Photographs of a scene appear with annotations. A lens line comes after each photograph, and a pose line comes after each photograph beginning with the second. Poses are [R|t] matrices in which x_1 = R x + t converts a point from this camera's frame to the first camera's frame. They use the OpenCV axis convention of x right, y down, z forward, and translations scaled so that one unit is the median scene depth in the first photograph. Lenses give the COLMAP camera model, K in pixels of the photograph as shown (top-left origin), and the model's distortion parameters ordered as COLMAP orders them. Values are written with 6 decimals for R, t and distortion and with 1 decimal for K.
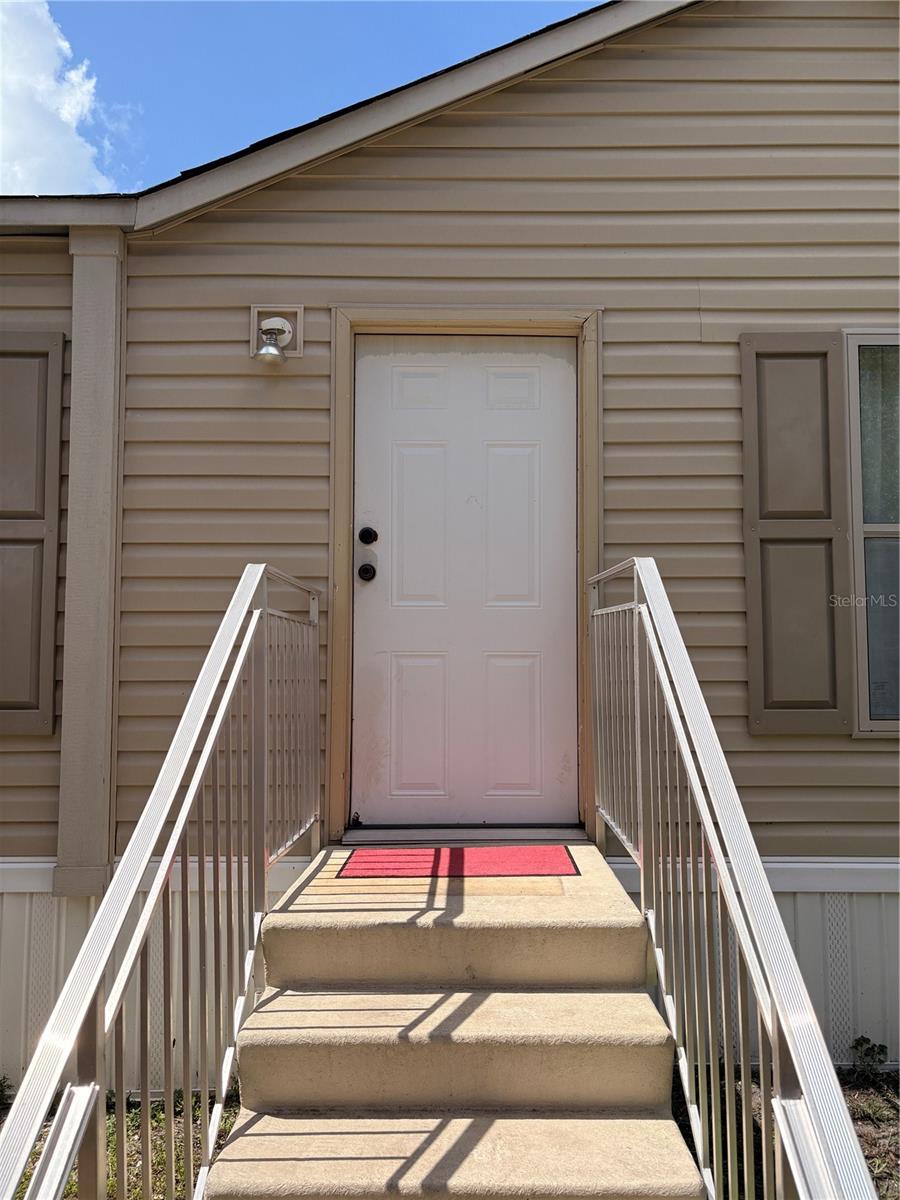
lens RADIAL K [[905.2, 0, 450.0], [0, 905.2, 600.0], [0, 0, 1]] dist [-0.001209, 0.005242]
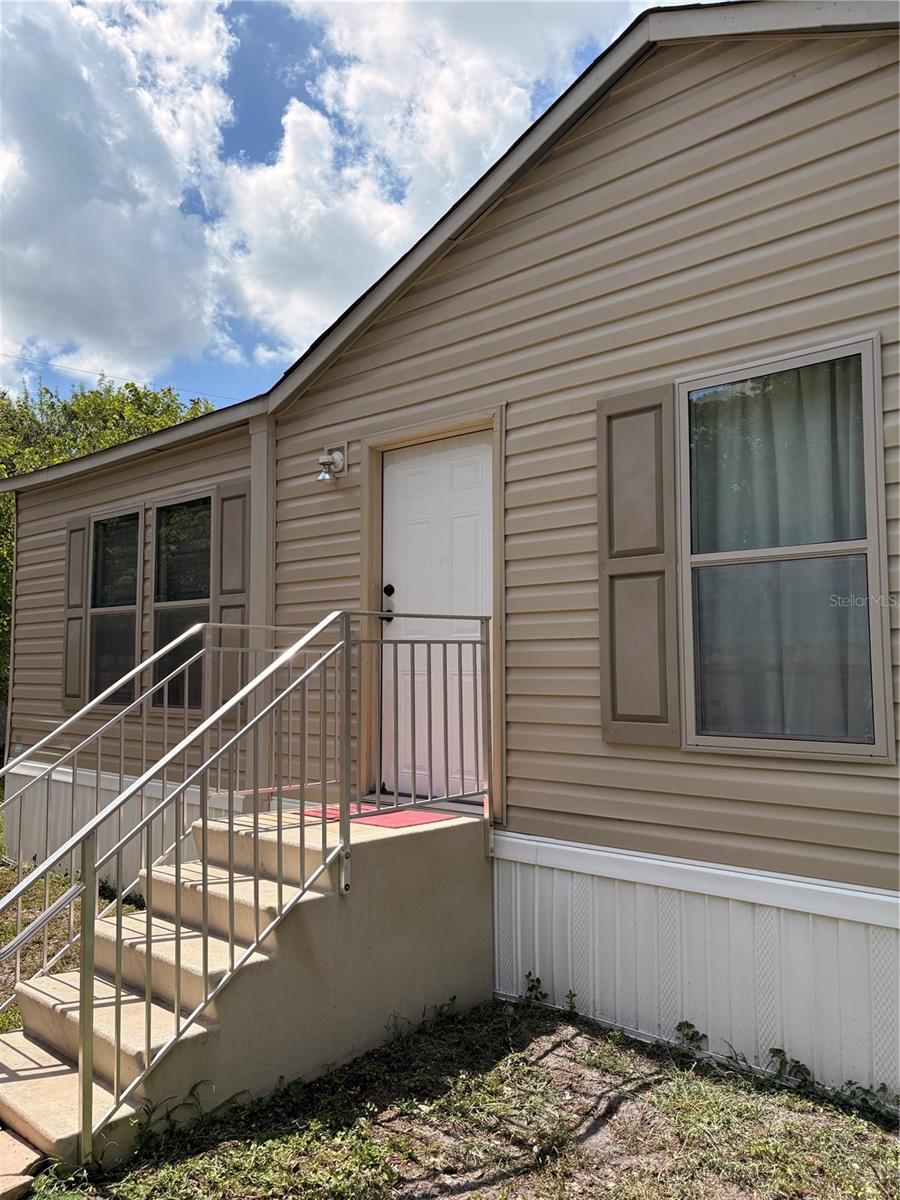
lens RADIAL K [[905.7, 0, 450.0], [0, 905.7, 600.0], [0, 0, 1]] dist [0.025829, 0.001532]
pose [[0.744526, -0.049144, -0.665782, 0.964812], [0.043907, 0.998732, -0.024620, -0.015706], [0.666148, -0.010902, 0.745740, -0.014746]]
